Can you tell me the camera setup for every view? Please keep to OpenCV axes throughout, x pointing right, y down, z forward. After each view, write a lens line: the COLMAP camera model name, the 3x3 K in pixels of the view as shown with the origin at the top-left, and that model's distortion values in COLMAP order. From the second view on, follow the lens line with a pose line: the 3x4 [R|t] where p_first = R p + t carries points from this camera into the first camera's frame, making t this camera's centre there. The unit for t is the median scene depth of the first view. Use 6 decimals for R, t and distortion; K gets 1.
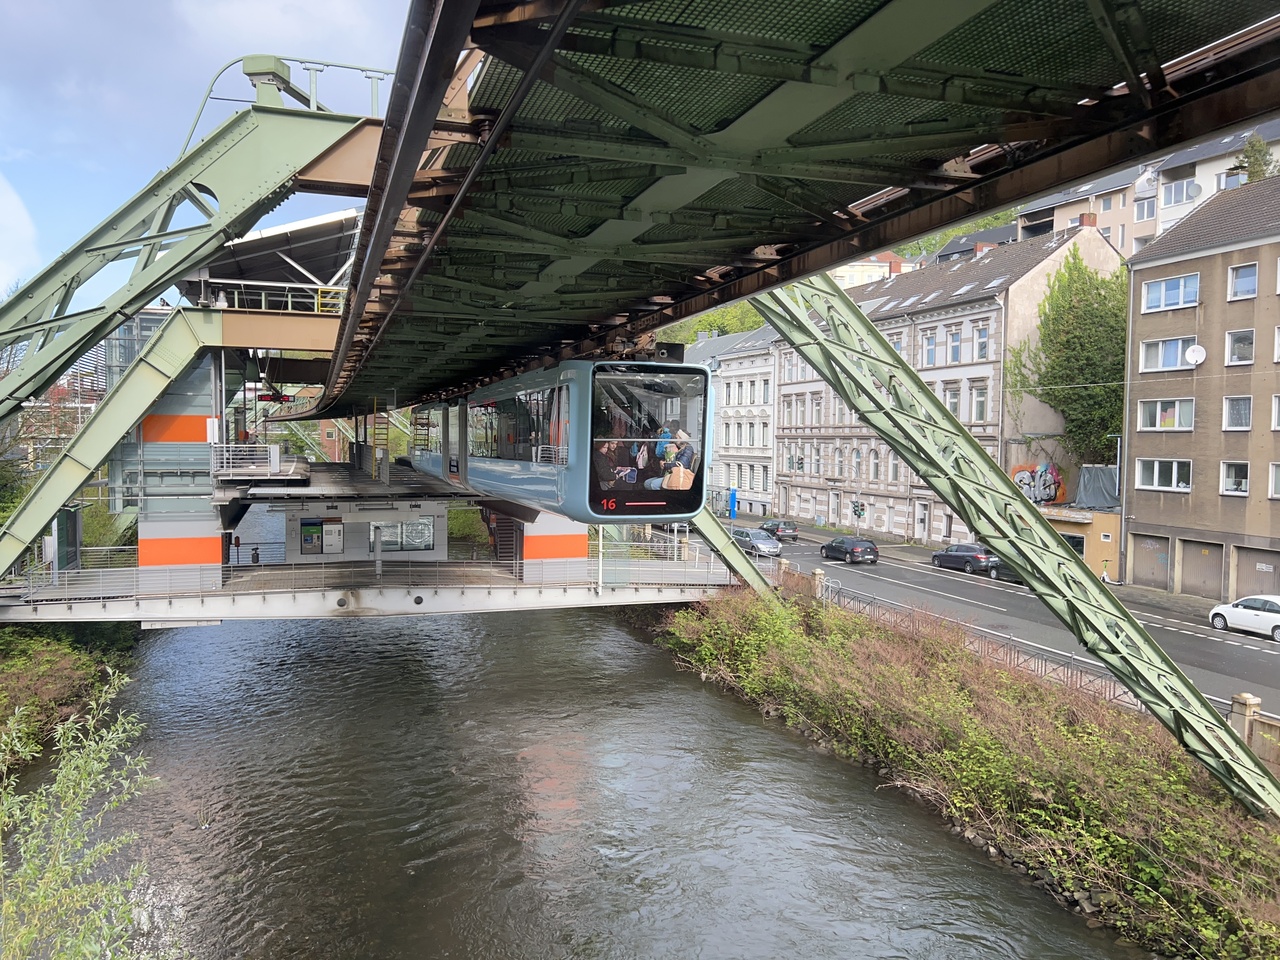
lens RADIAL K [[955.6, 0, 634.2], [0, 955.6, 474.8], [0, 0, 1]] dist [-0.000763, -0.006028]
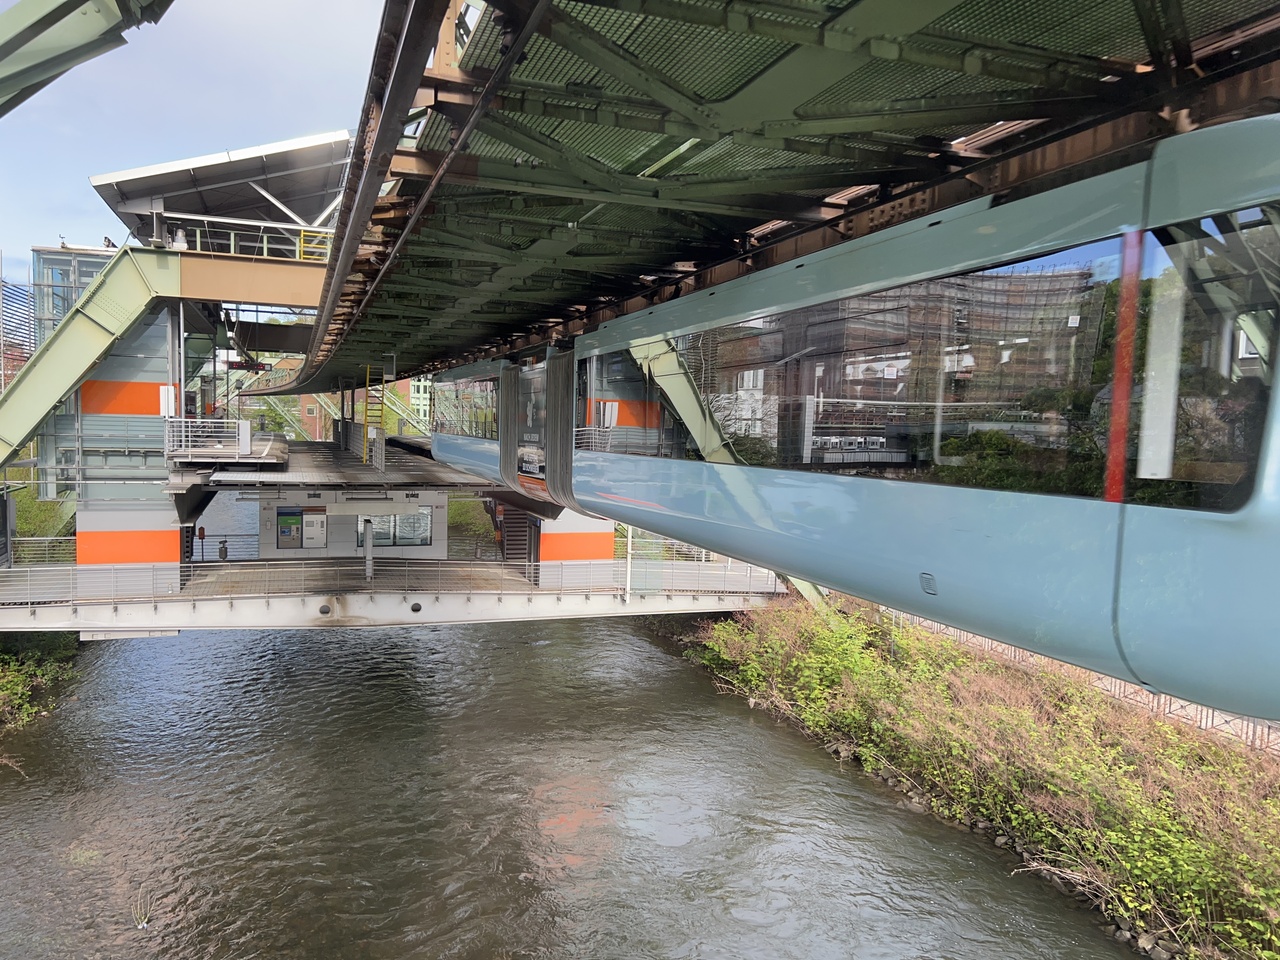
lens RADIAL K [[955.0, 0, 640.2], [0, 955.0, 486.1], [0, 0, 1]] dist [0.002882, -0.008406]
pose [[0.999513, 0.018462, 0.025157, -0.056967], [-0.019181, 0.999406, 0.028636, -0.004889], [-0.024613, -0.029105, 0.999273, 0.171611]]
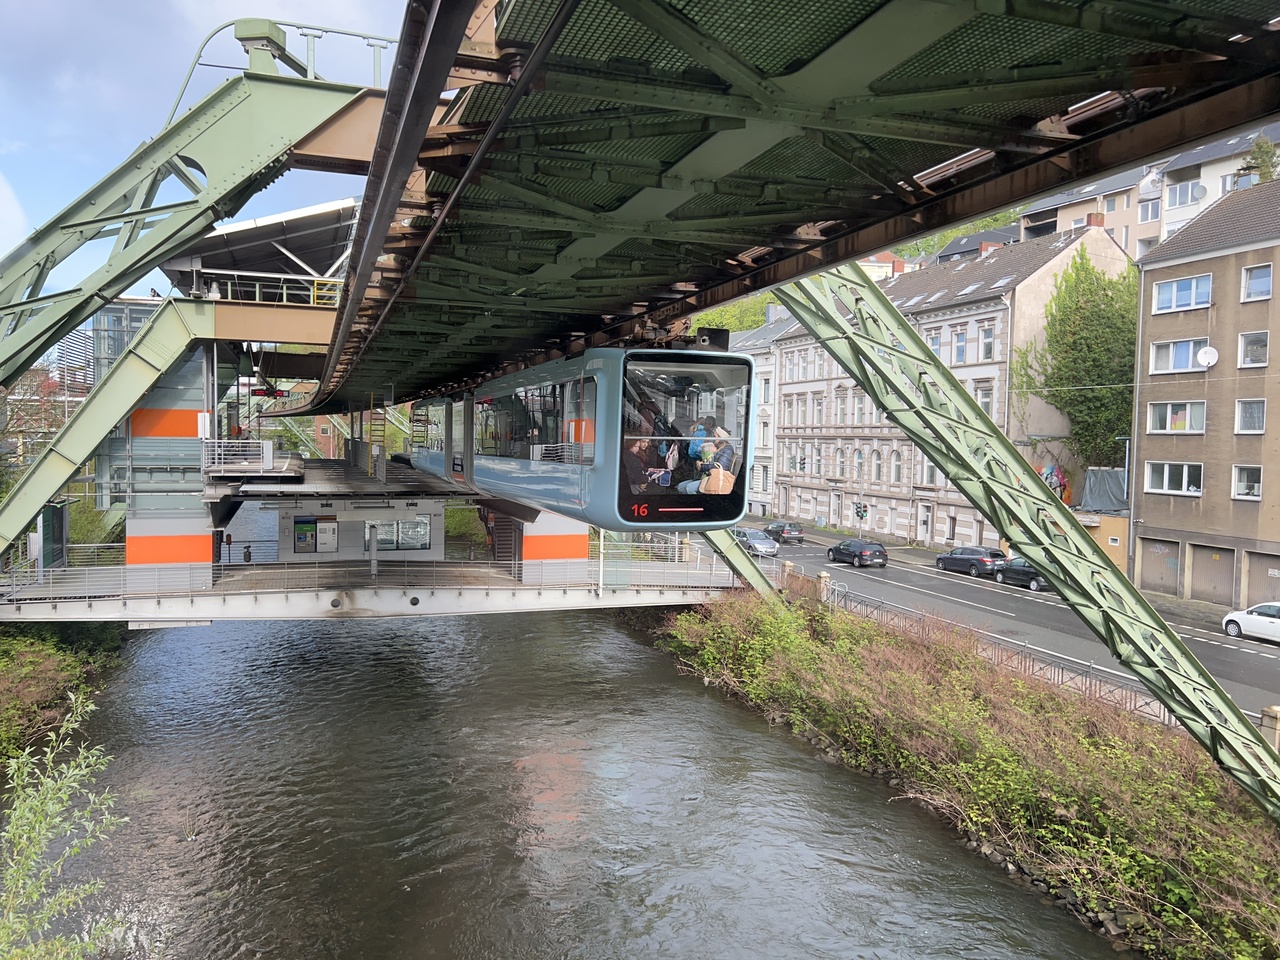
lens RADIAL K [[955.2, 0, 637.7], [0, 955.2, 472.7], [0, 0, 1]] dist [-0.000493, -0.005770]
pose [[0.999932, 0.007706, 0.008778, -0.008664], [-0.007698, 0.999970, -0.000964, -0.000700], [-0.008785, 0.000897, 0.999961, 0.026068]]
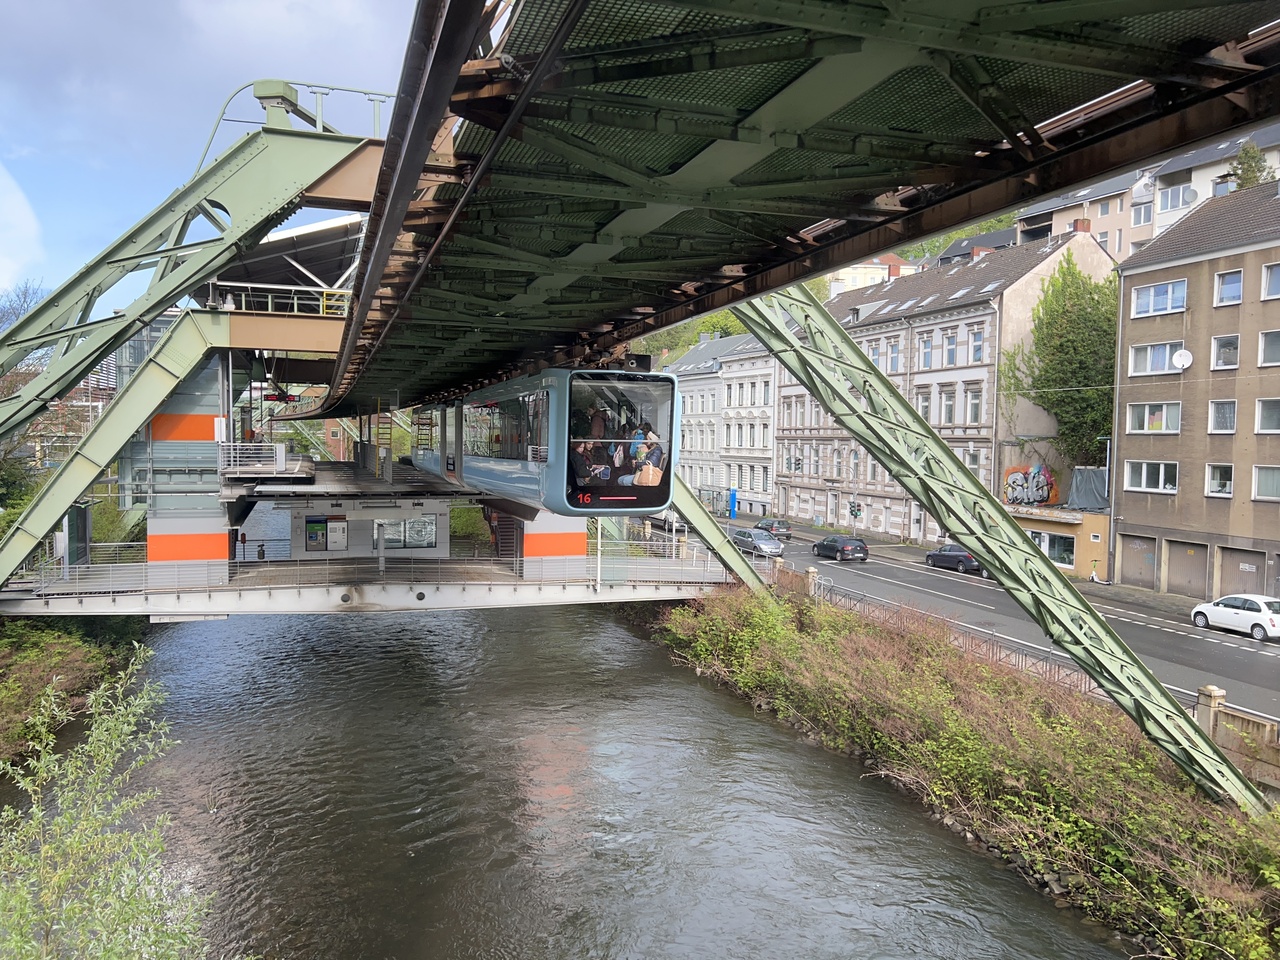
lens RADIAL K [[955.5, 0, 640.0], [0, 955.5, 480.0], [0, 0, 1]] dist [0.000094, -0.007213]
pose [[0.999991, 0.004124, 0.001044, 0.008707], [-0.004129, 0.999979, 0.005001, 0.000847], [-0.001024, -0.005006, 0.999987, -0.026284]]
